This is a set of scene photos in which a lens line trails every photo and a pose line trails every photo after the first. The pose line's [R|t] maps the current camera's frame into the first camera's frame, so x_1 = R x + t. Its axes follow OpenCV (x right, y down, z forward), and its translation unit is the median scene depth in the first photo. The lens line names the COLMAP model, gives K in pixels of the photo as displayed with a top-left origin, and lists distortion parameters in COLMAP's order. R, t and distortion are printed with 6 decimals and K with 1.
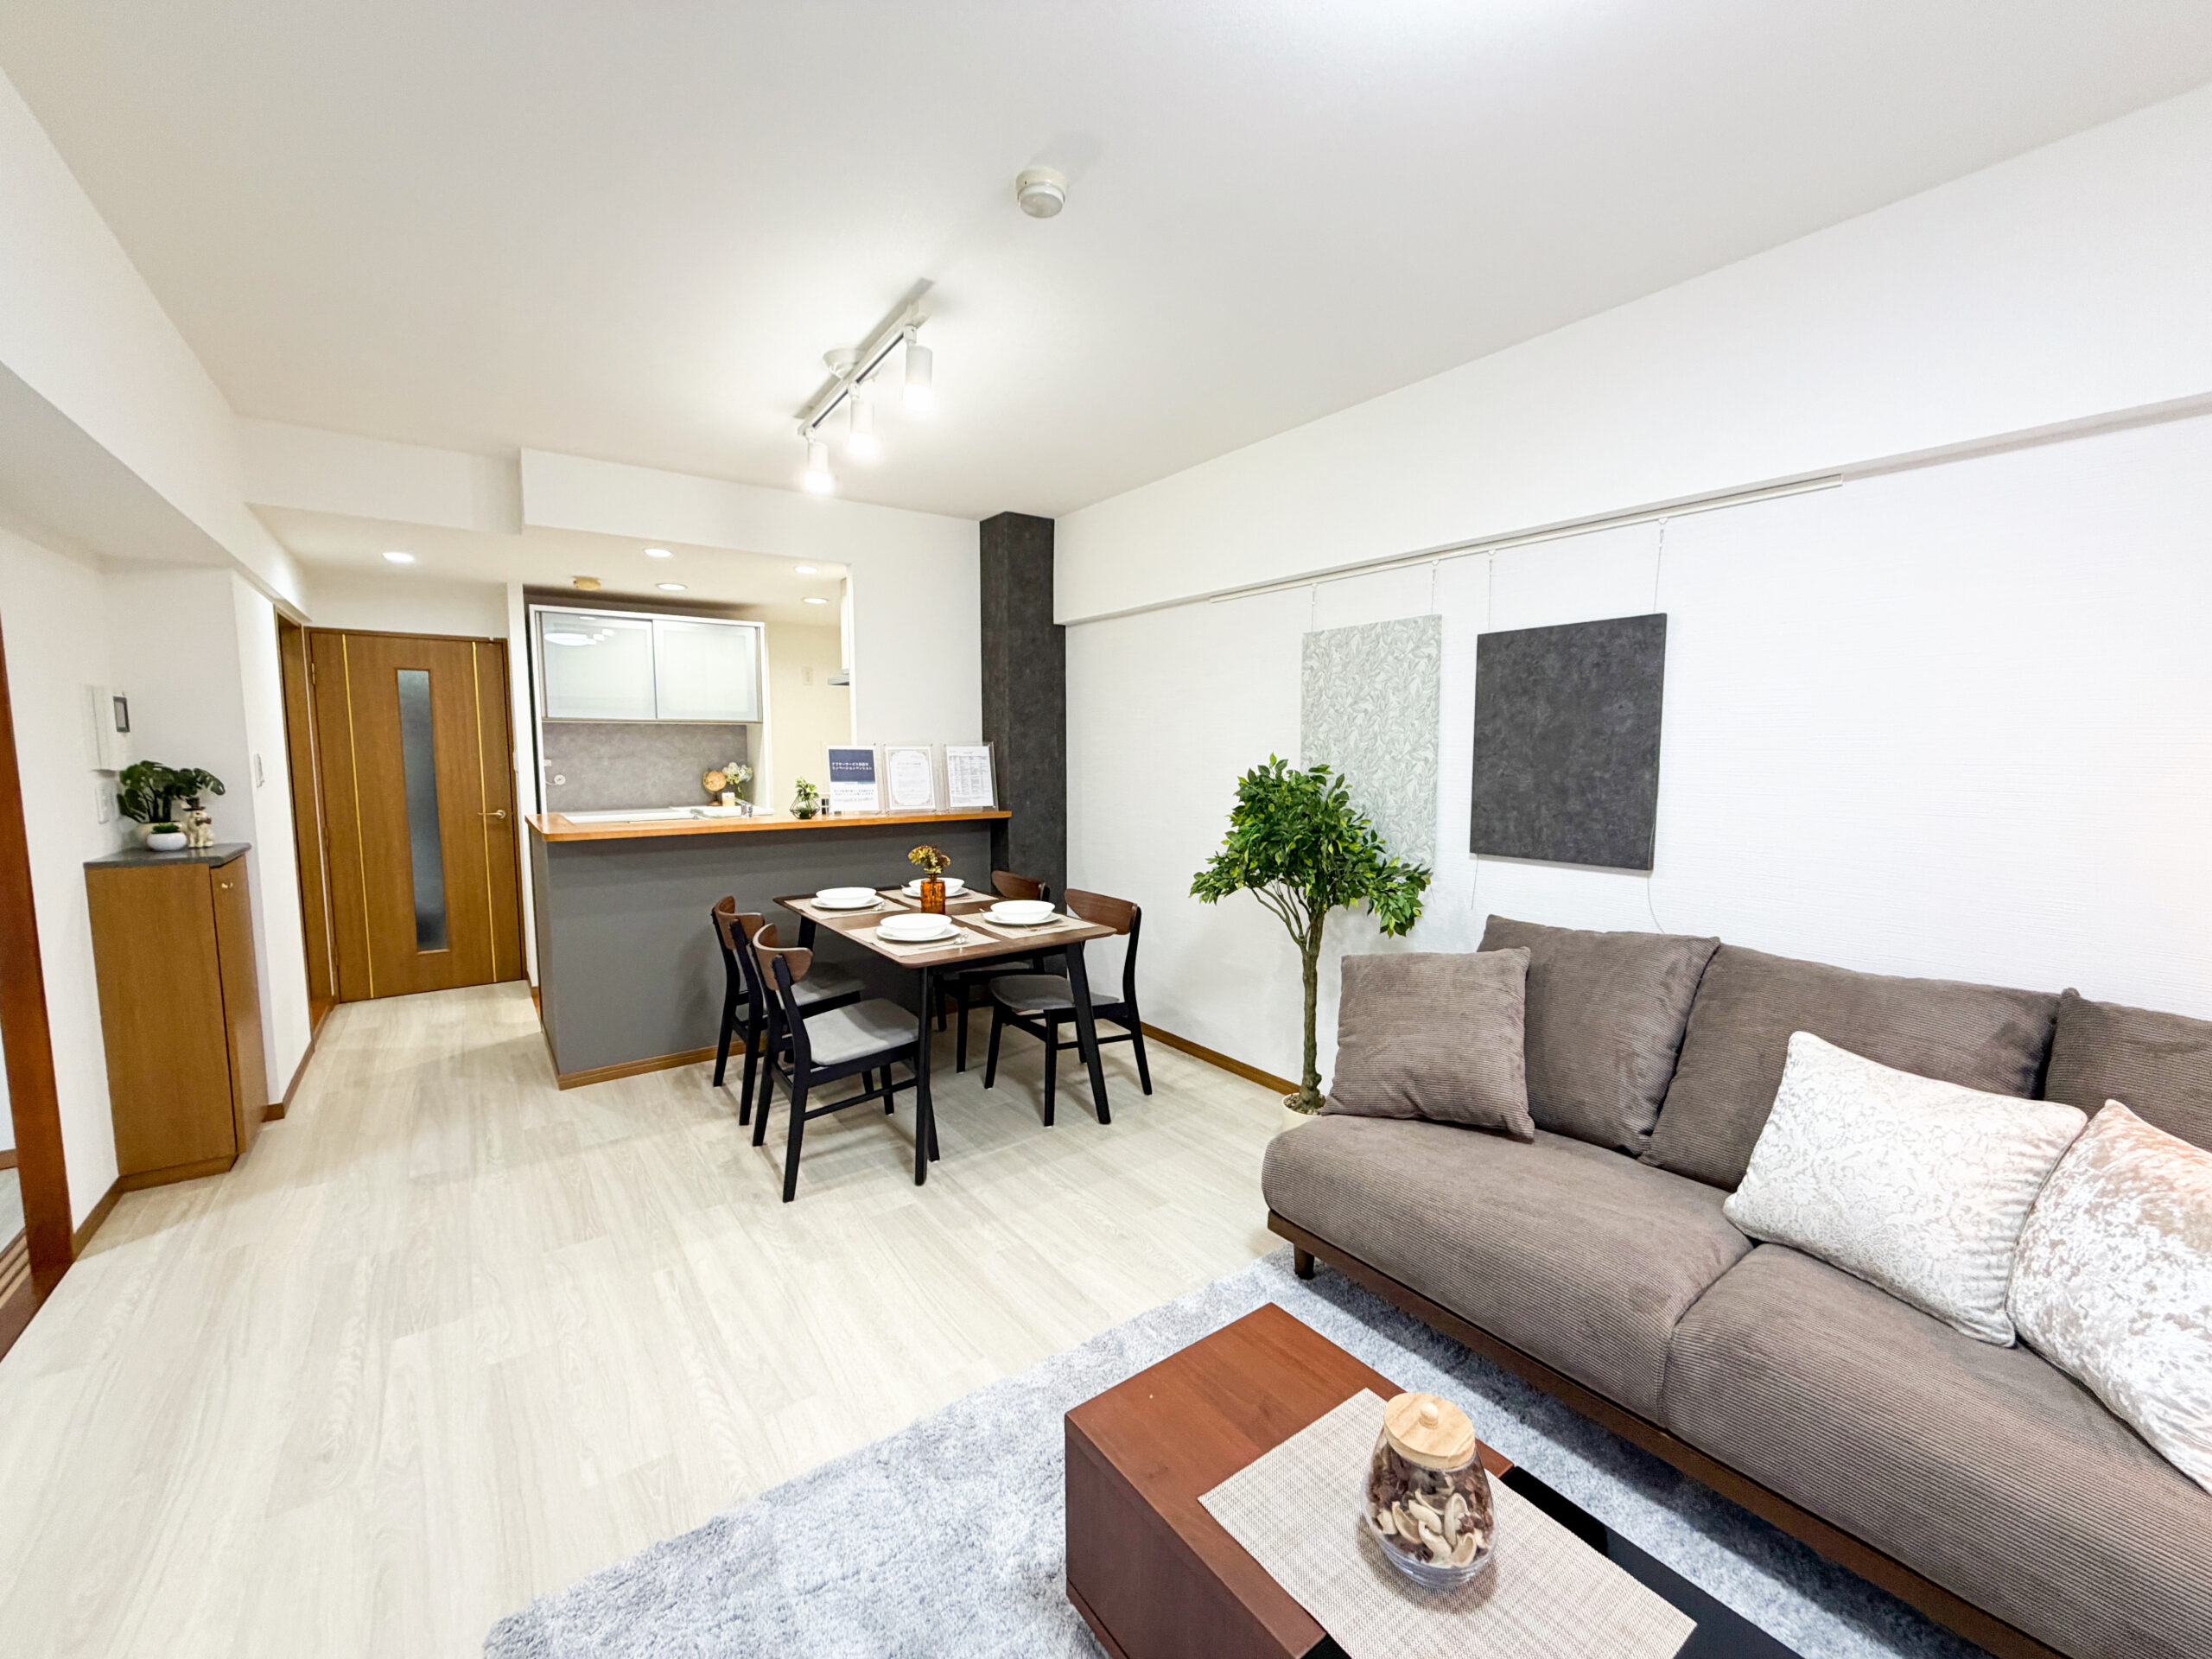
lens RADIAL K [[882.6, 0, 1095.0], [0, 882.6, 834.8], [0, 0, 1]] dist [-0.000131, 0.000228]
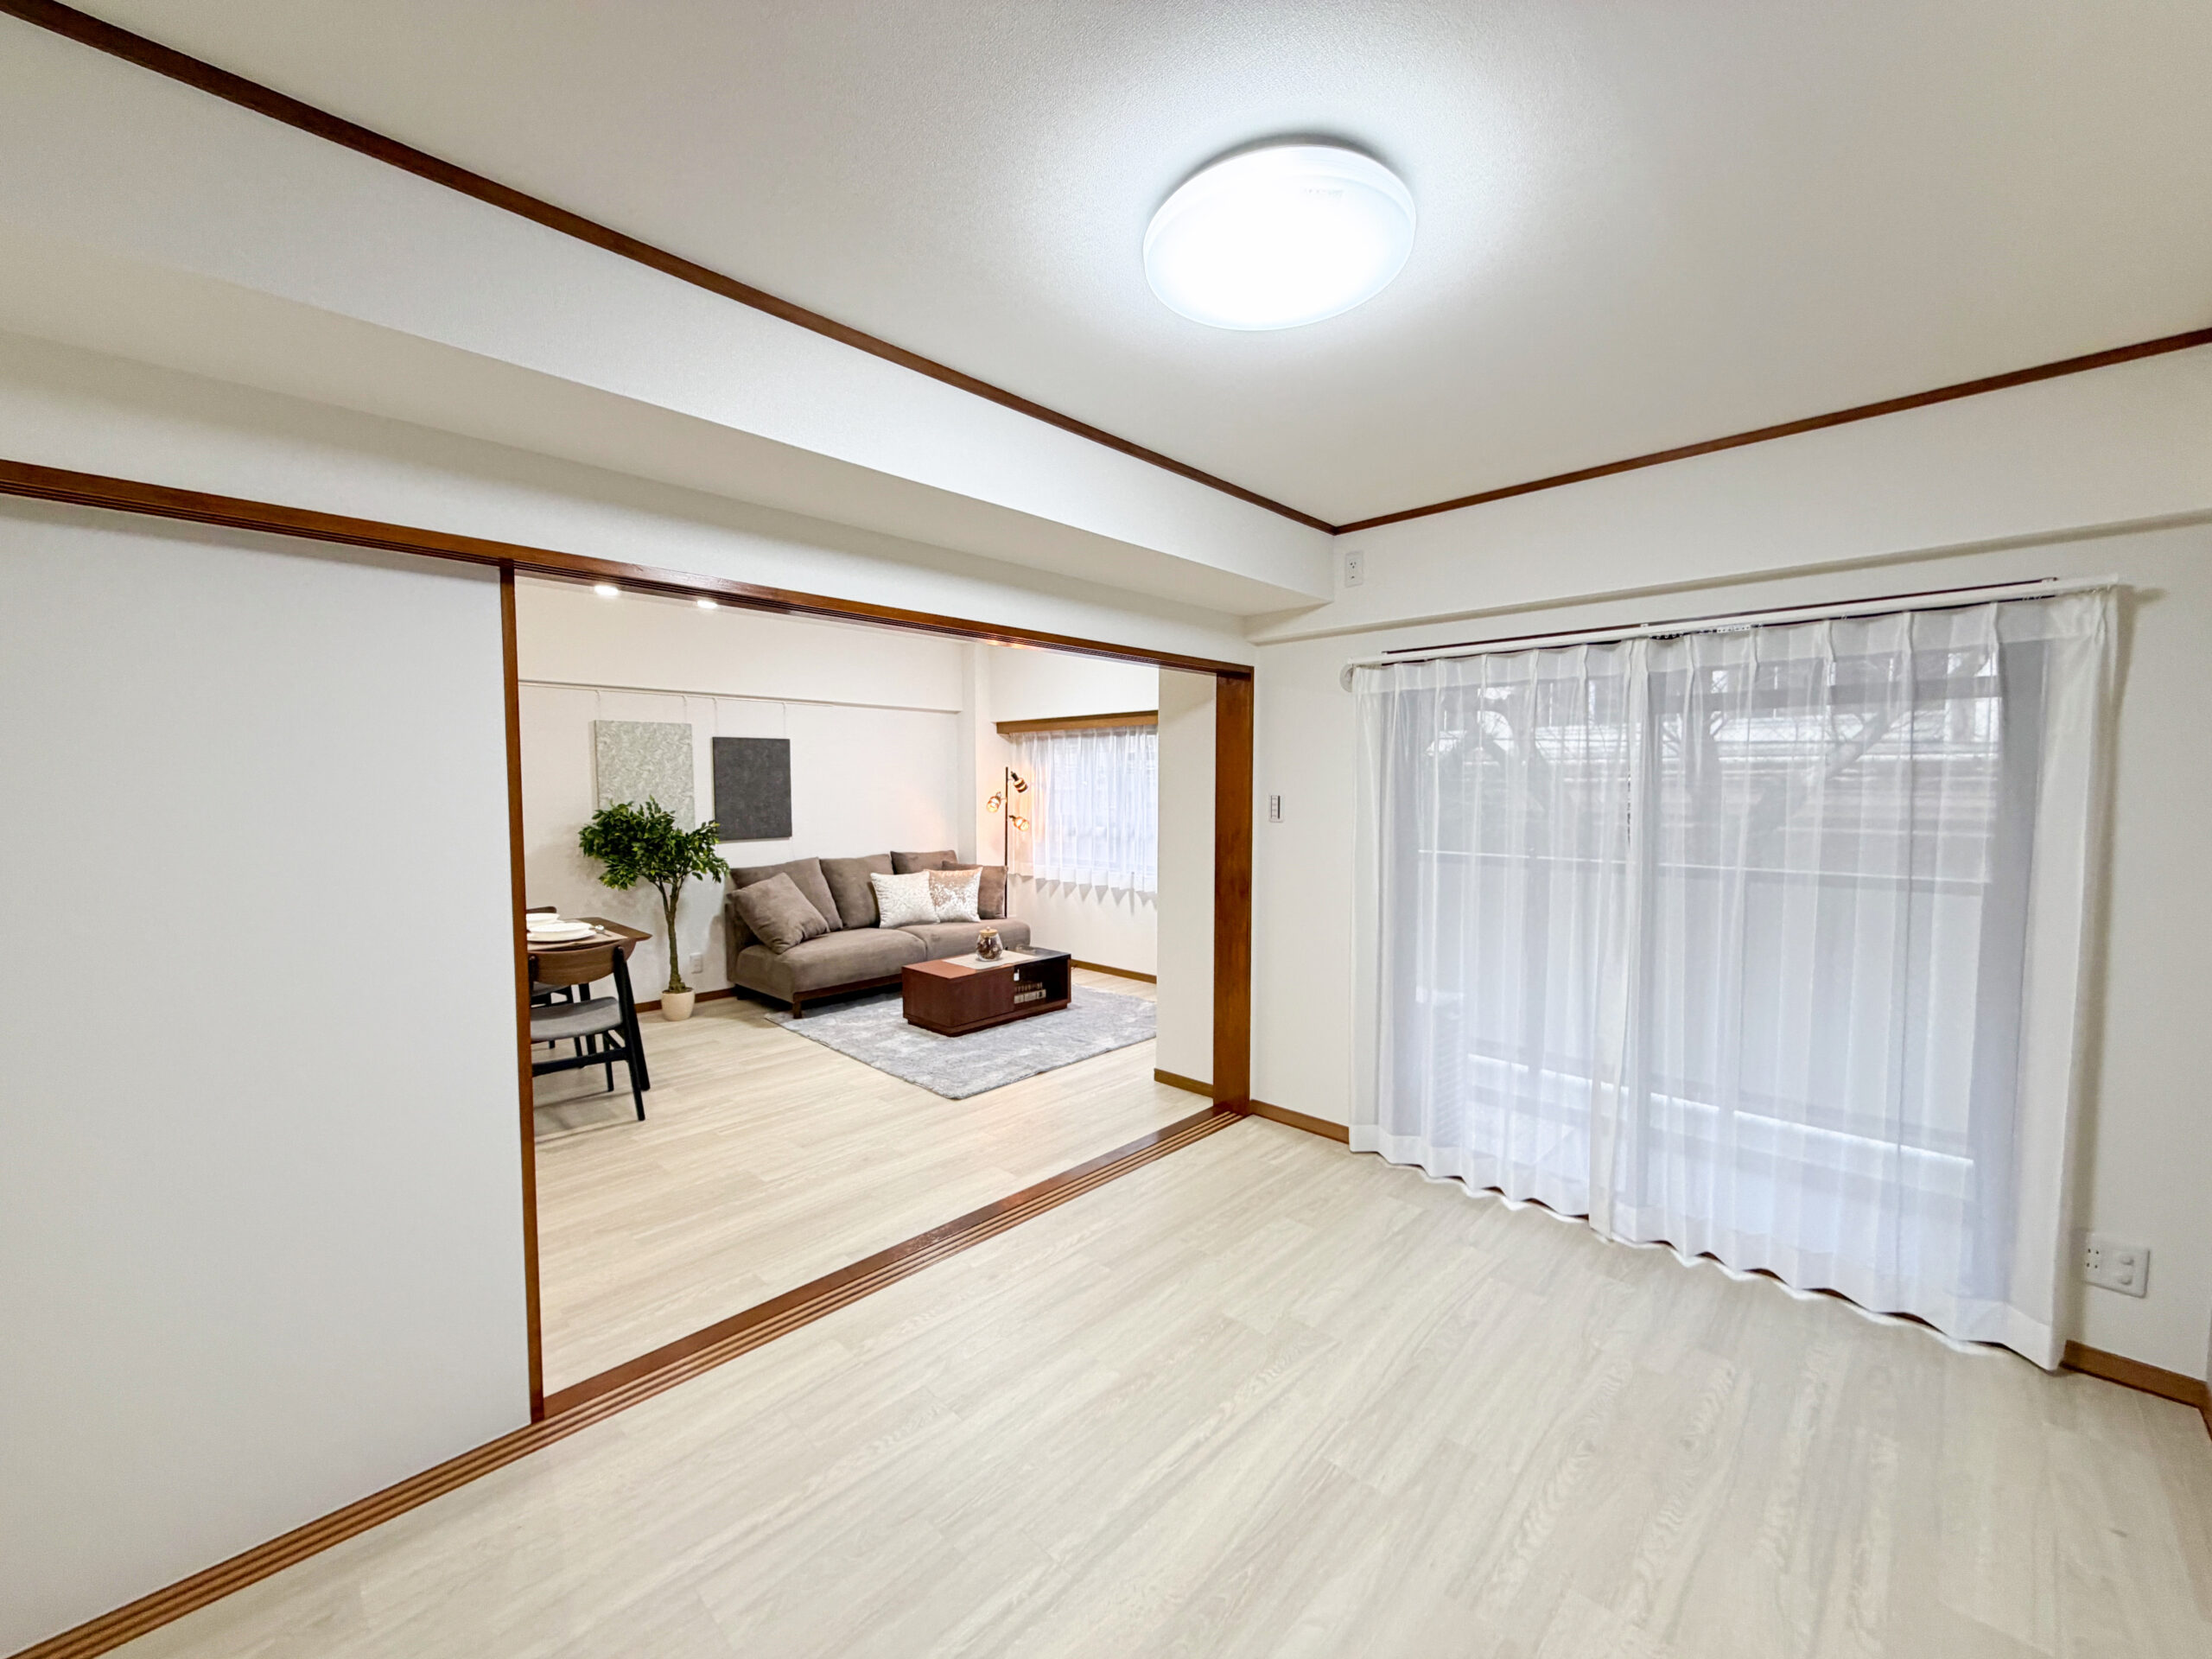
lens RADIAL K [[882.6, 0, 1095.0], [0, 882.6, 834.8], [0, 0, 1]] dist [-0.000131, 0.000228]
pose [[-0.169599, -0.059366, 0.983724, -1.633553], [0.099601, 0.992041, 0.077040, -0.060005], [-0.980467, 0.111046, -0.162336, 0.428739]]
